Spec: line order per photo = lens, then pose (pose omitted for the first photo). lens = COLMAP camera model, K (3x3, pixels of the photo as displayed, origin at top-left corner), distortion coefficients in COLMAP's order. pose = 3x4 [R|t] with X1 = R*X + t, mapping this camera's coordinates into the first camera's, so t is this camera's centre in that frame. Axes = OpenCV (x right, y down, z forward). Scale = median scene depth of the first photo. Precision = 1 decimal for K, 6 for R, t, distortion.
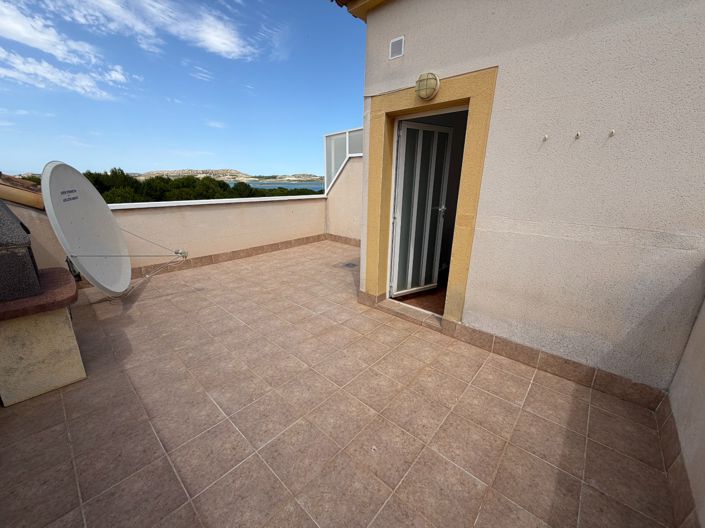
lens RADIAL K [[280.3, 0, 351.3], [0, 280.3, 264.7], [0, 0, 1]] dist [0.000438, 0.000152]
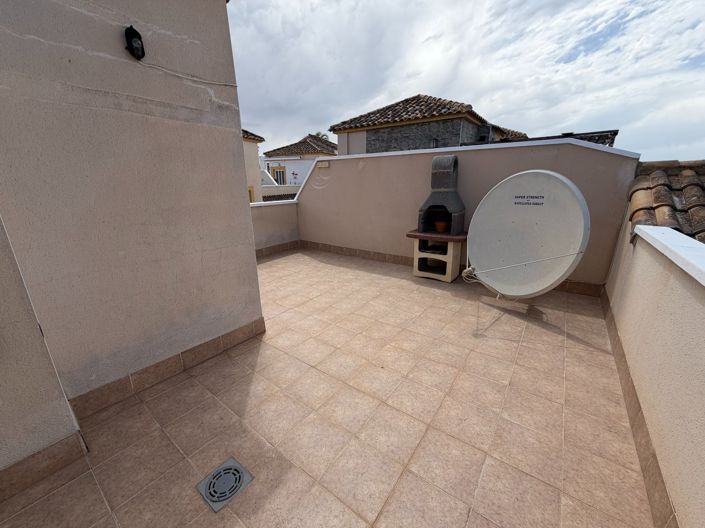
lens RADIAL K [[280.3, 0, 351.3], [0, 280.3, 264.7], [0, 0, 1]] dist [0.000438, 0.000152]
pose [[-0.995788, 0.027873, -0.087349, -0.172448], [-0.024848, 0.834985, 0.549711, -0.532822], [0.088257, 0.549566, -0.830775, 1.700442]]
